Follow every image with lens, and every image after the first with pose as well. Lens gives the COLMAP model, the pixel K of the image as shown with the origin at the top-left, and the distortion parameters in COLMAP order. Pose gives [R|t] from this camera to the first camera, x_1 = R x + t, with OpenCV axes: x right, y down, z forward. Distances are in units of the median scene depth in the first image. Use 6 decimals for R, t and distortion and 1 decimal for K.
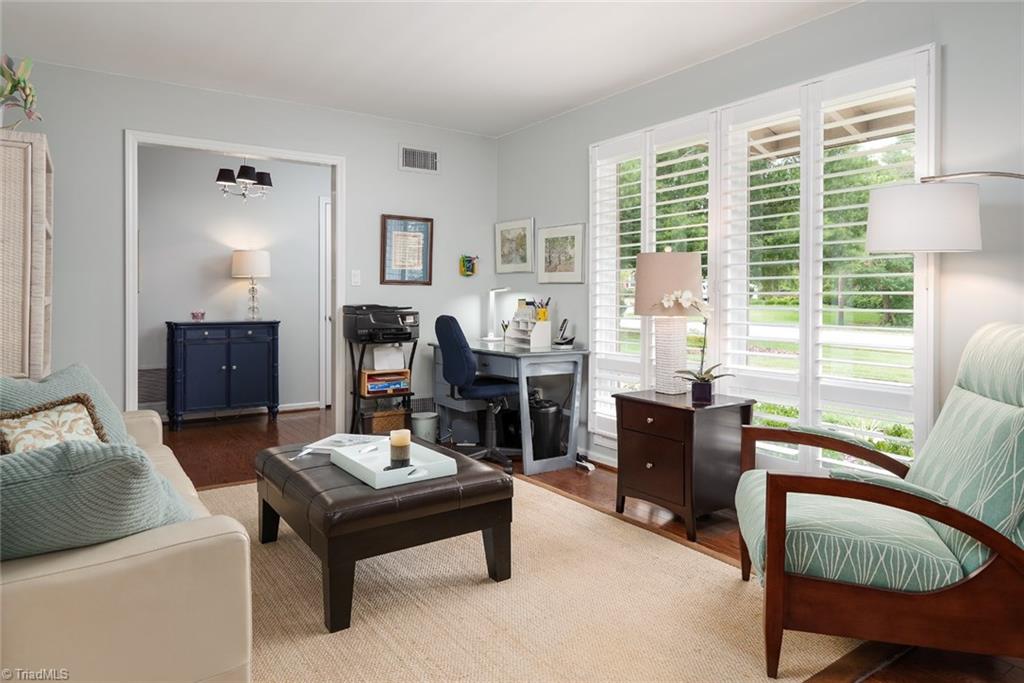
lens RADIAL K [[649.0, 0, 503.1], [0, 649.0, 295.8], [0, 0, 1]] dist [0.000401, 0.001295]
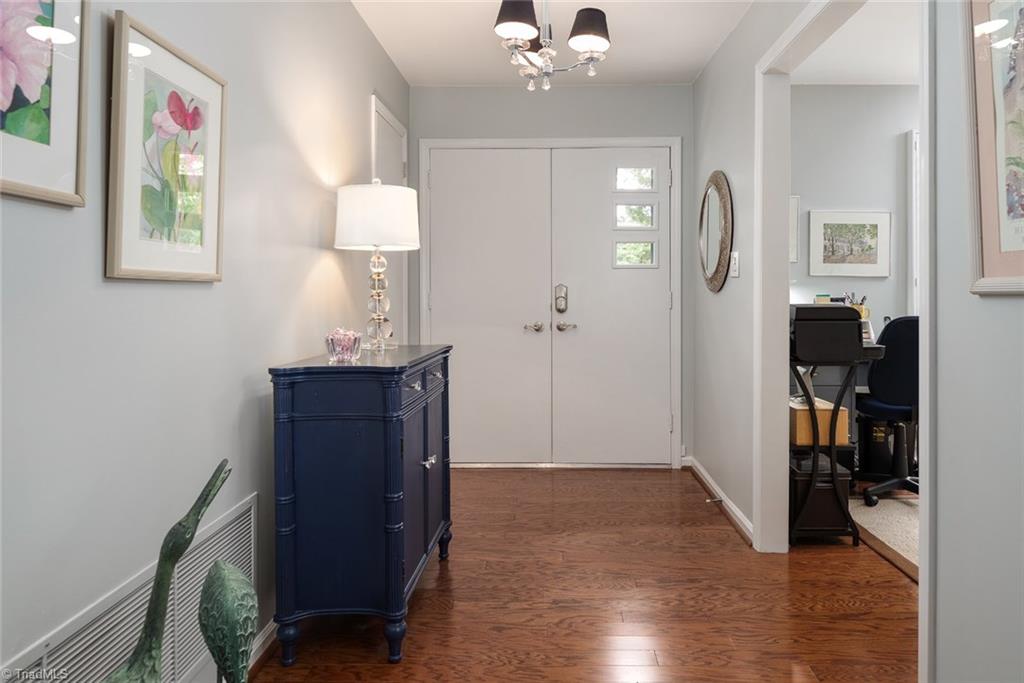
lens RADIAL K [[649.0, 0, 503.1], [0, 649.0, 295.8], [0, 0, 1]] dist [0.000401, 0.001295]
pose [[0.570599, -0.007266, 0.821197, -0.892950], [0.003929, 0.999974, 0.006118, -0.000085], [-0.821219, -0.000264, 0.570613, 0.867926]]
